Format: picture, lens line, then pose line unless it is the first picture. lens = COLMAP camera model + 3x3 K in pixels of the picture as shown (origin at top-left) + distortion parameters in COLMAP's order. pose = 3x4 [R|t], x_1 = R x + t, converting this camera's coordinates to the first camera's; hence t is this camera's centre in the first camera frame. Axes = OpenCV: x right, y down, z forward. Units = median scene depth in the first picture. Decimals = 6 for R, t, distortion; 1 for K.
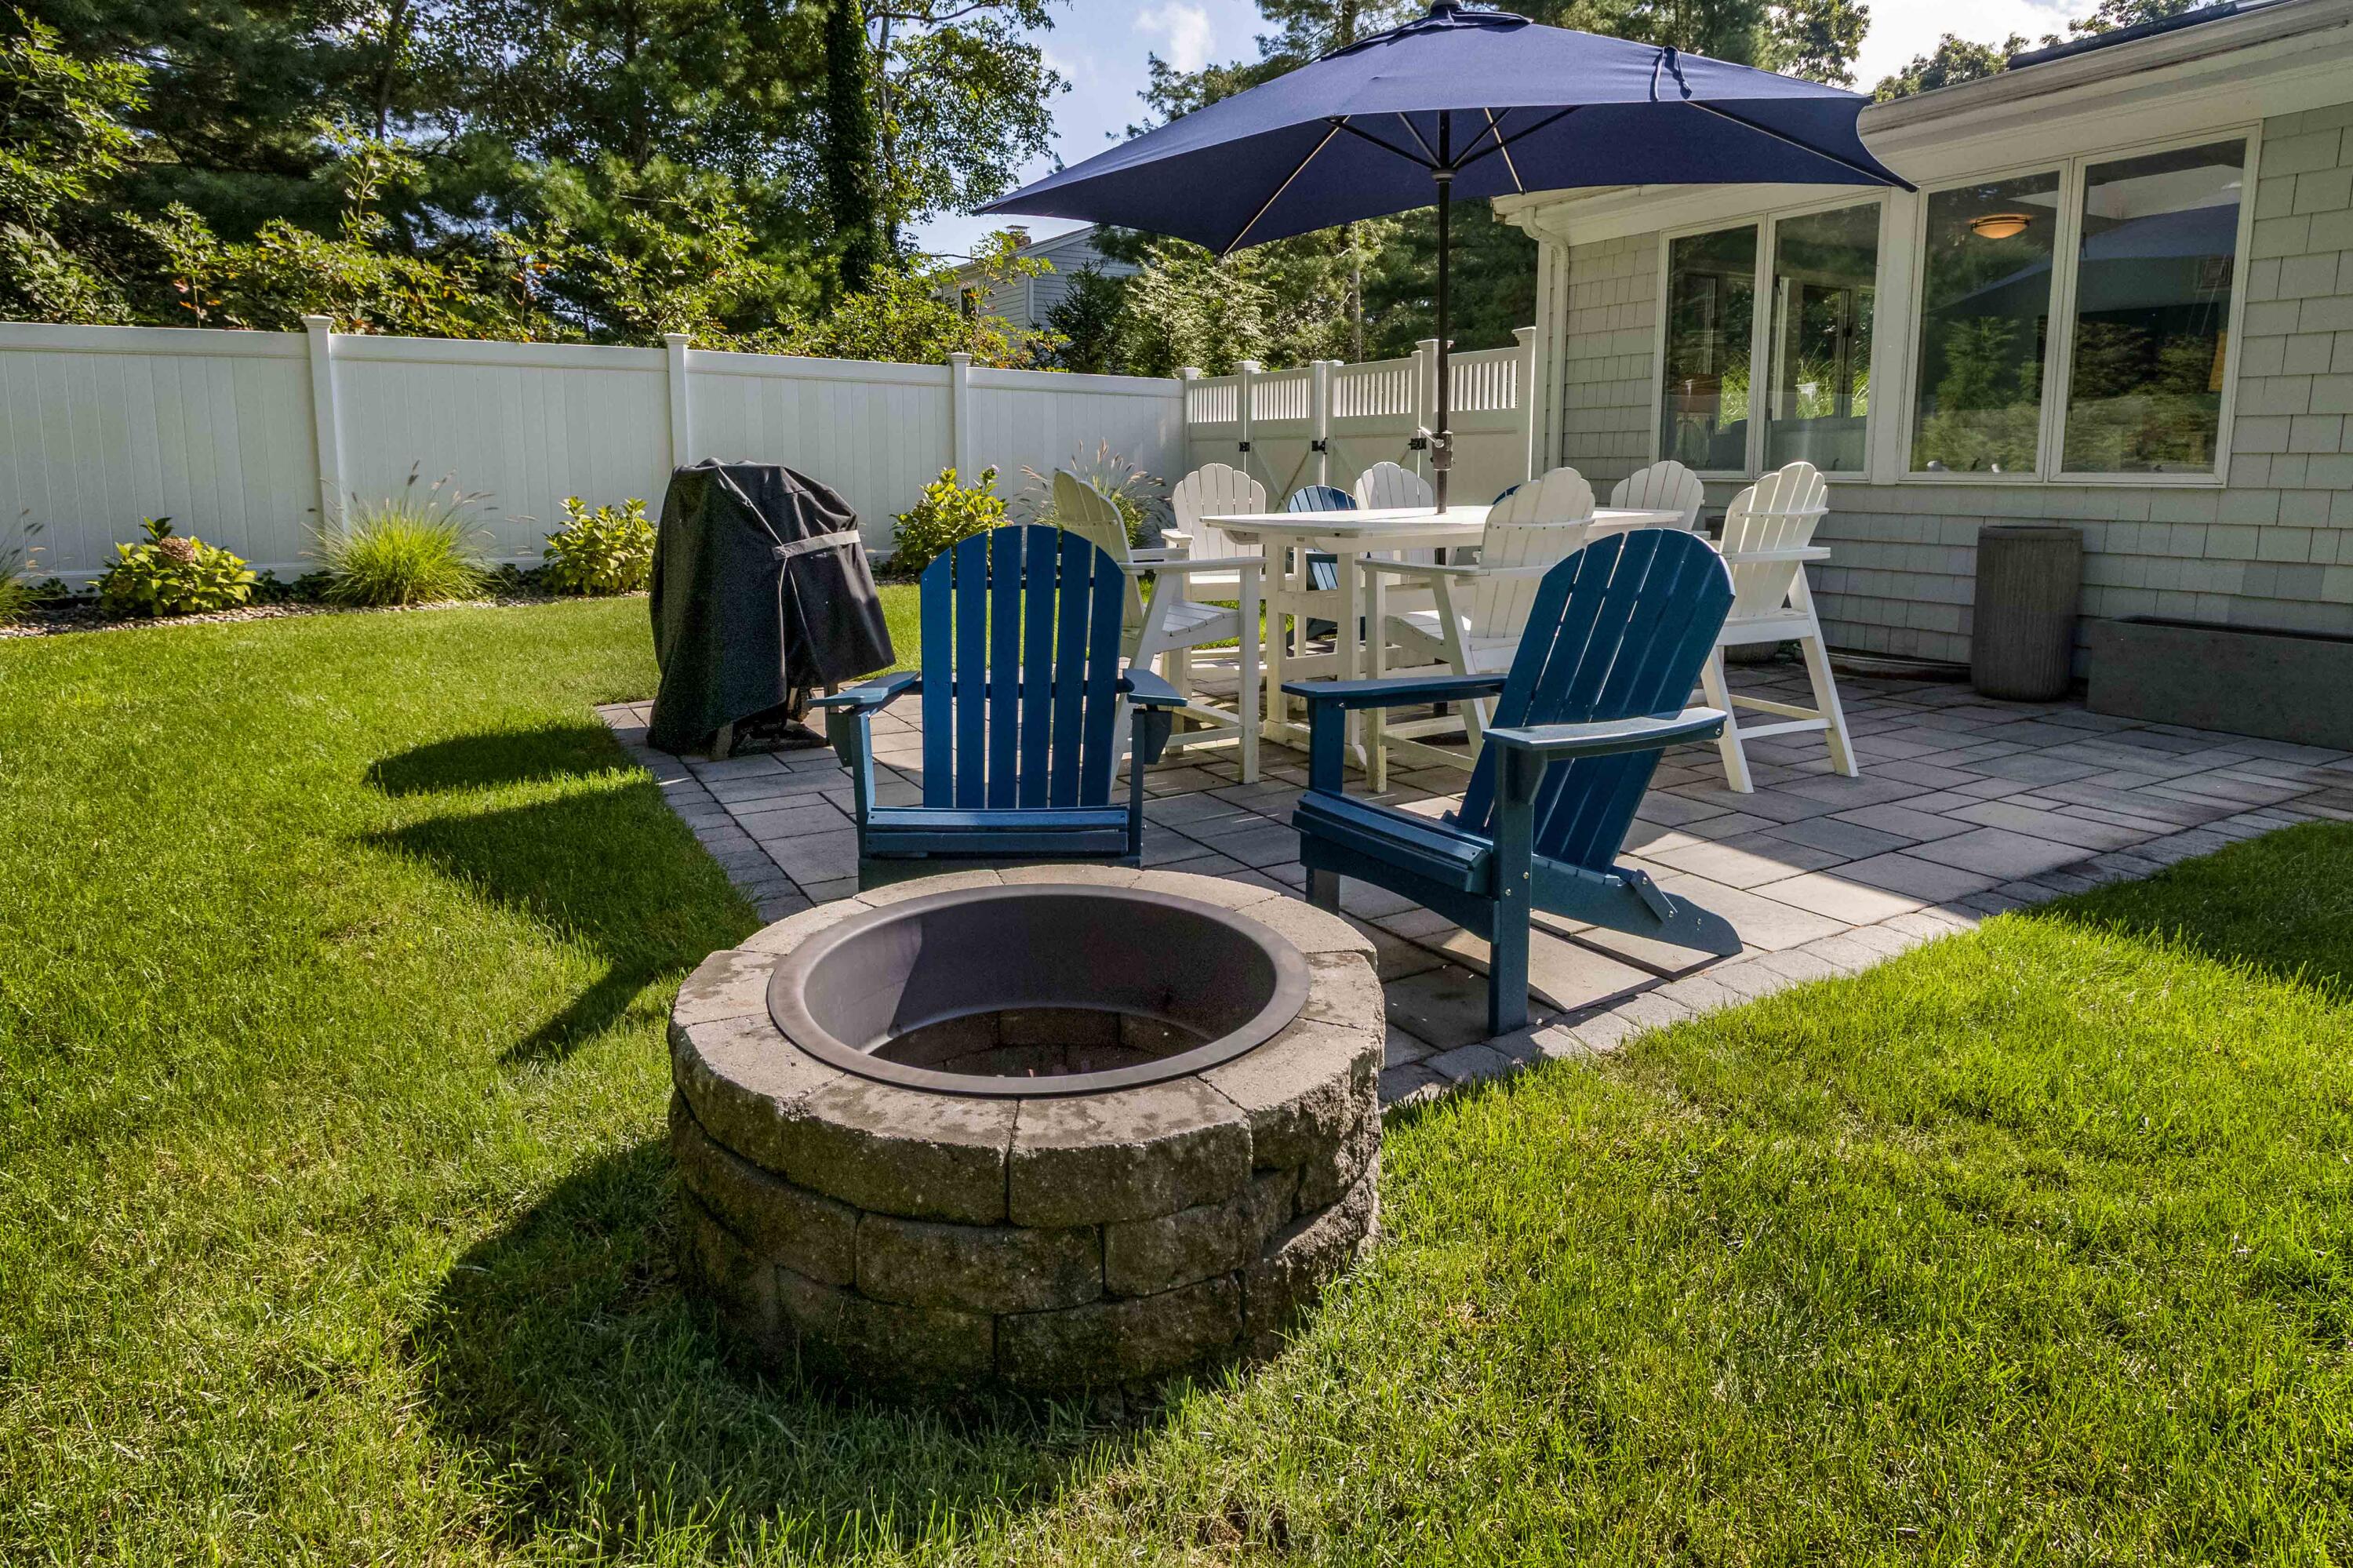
lens RADIAL K [[1311.5, 0, 1176.5], [0, 1311.5, 602.5], [0, 0, 1]] dist [0.004663, 0.000250]
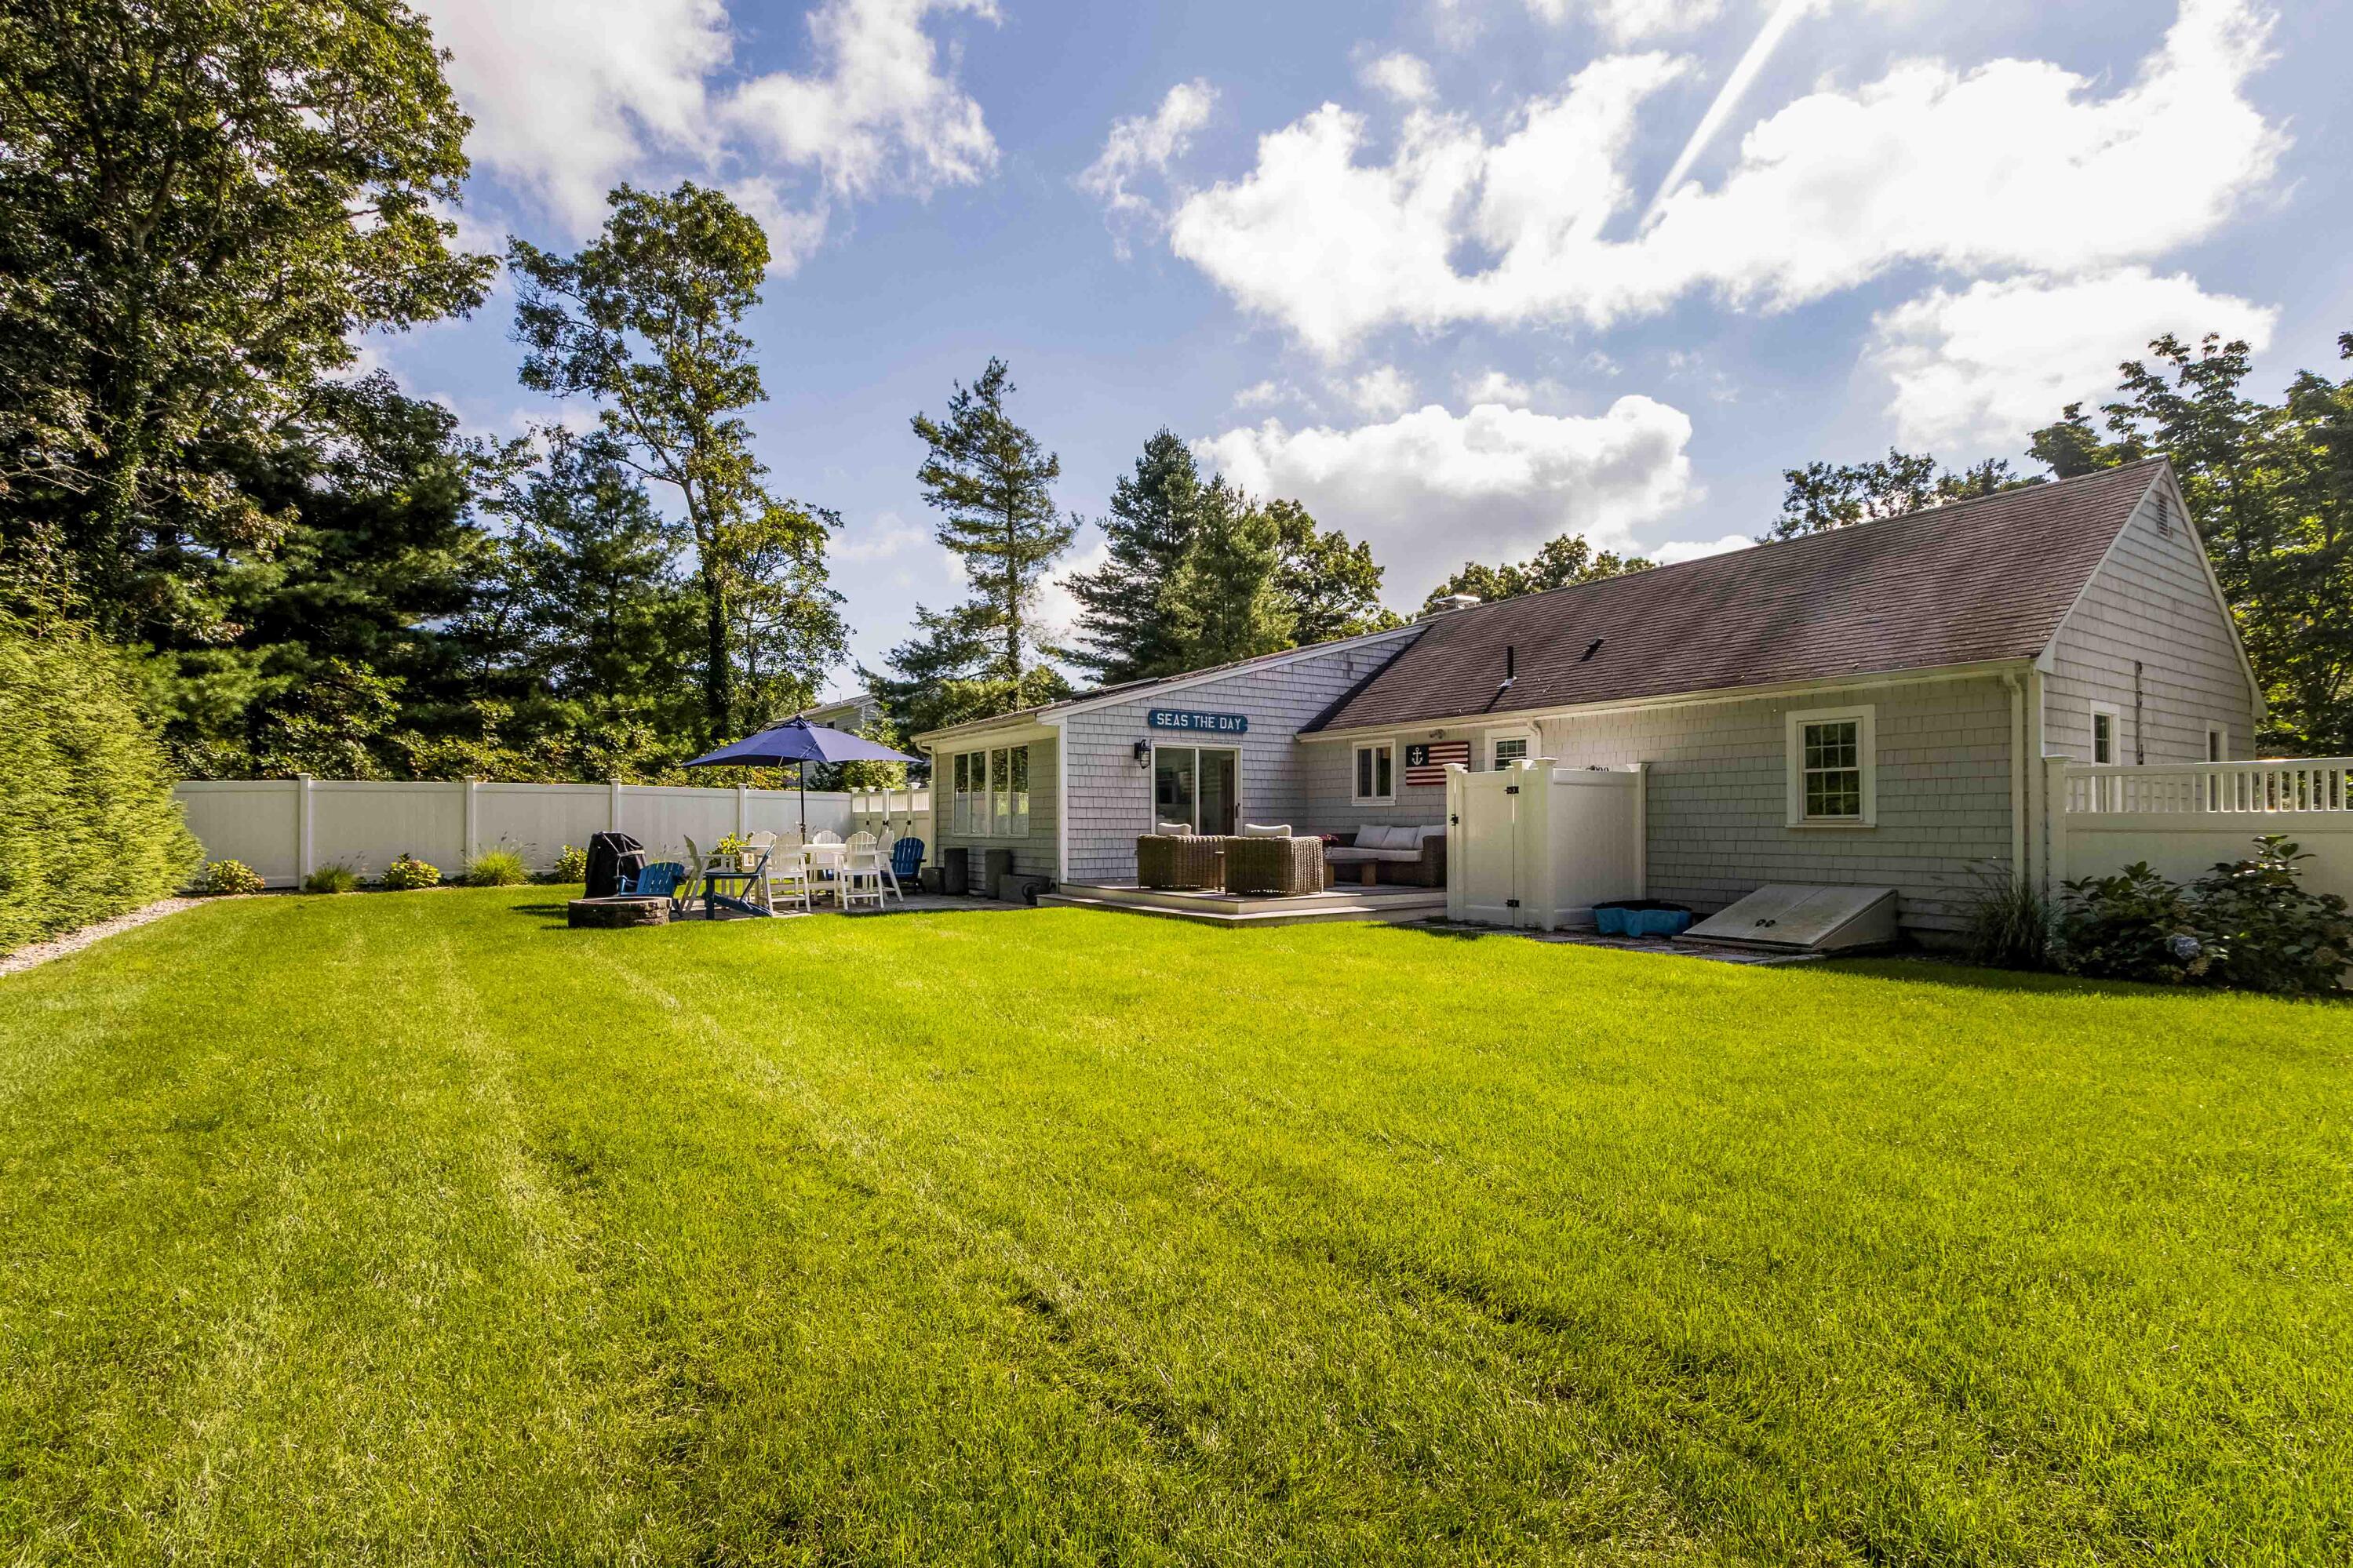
lens RADIAL K [[1085.8, 0, 1174.0], [0, 1085.8, 784.1], [0, 0, 1]] dist [0.002957, 0.000356]
pose [[0.997335, -0.001238, 0.072945, 0.495601], [0.011606, 0.989817, -0.141874, 0.102455], [-0.072026, 0.142342, 0.987193, -1.047815]]
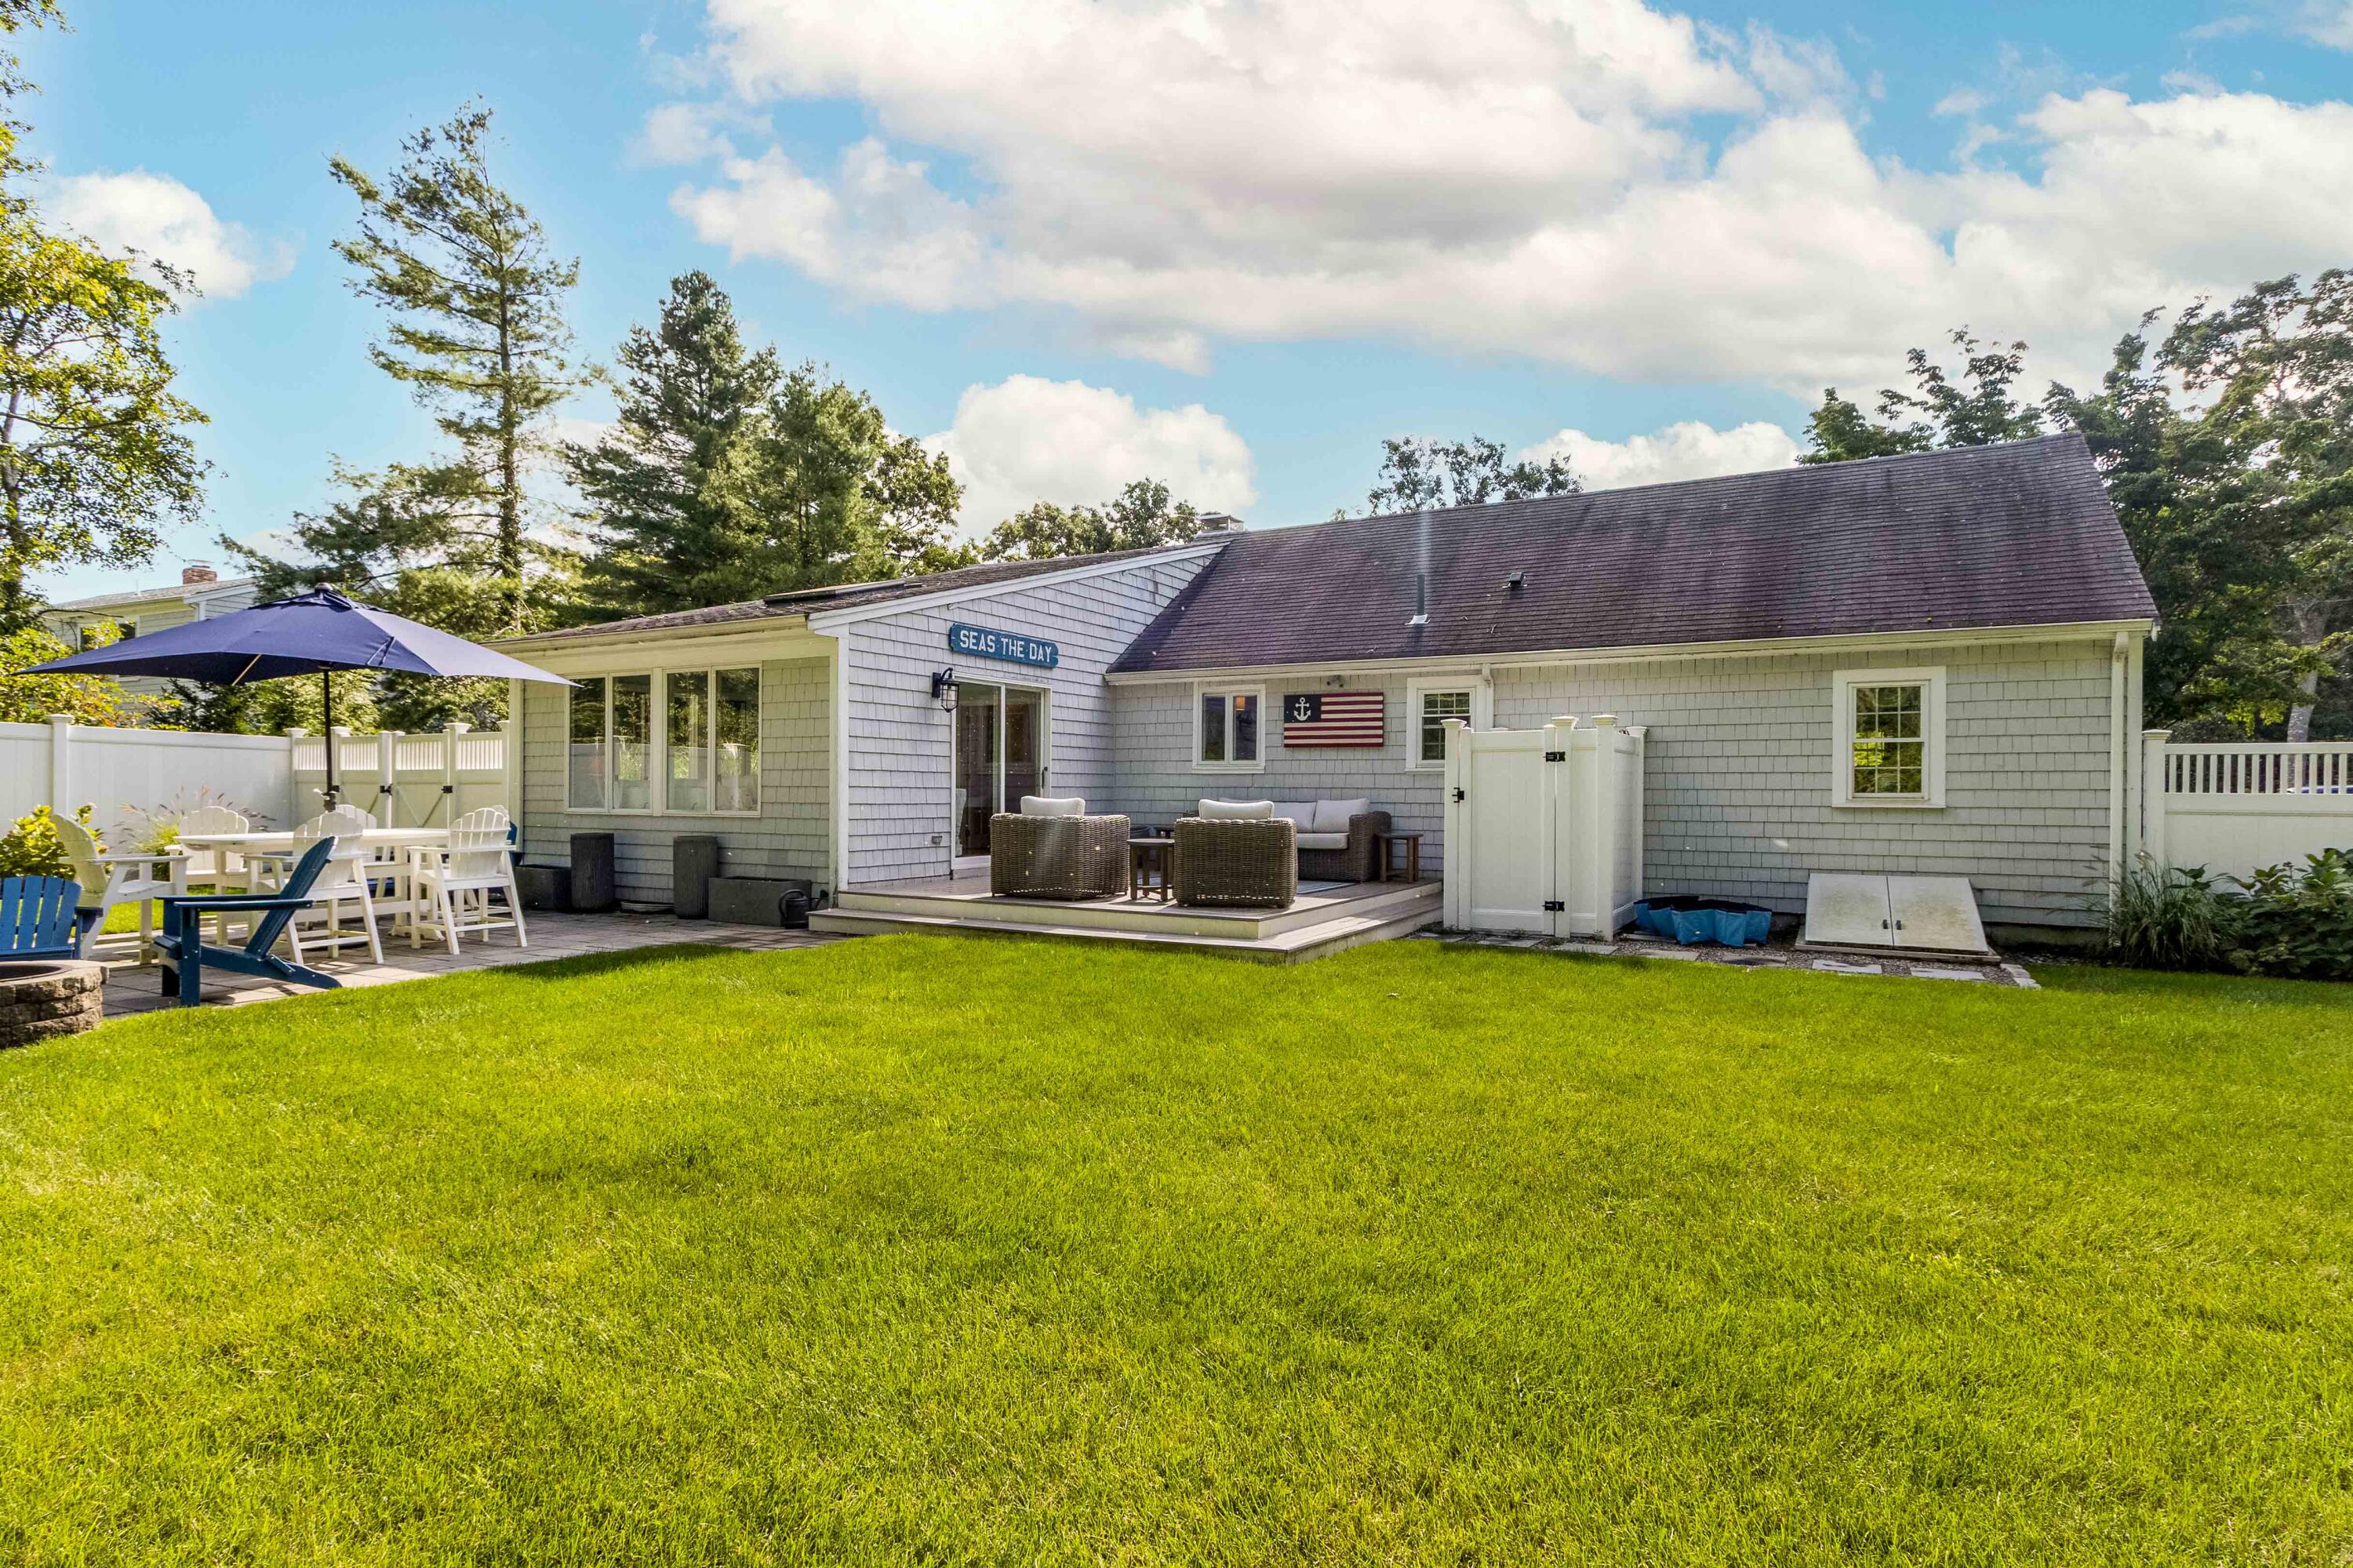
lens RADIAL K [[1196.4, 0, 1176.5], [0, 1196.4, 784.0], [0, 0, 1]] dist [0.003646, -0.000298]
pose [[0.856802, 0.005723, 0.515614, 0.177499], [0.051032, 0.994088, -0.095834, 0.047217], [-0.513114, 0.108424, 0.851445, -0.589254]]
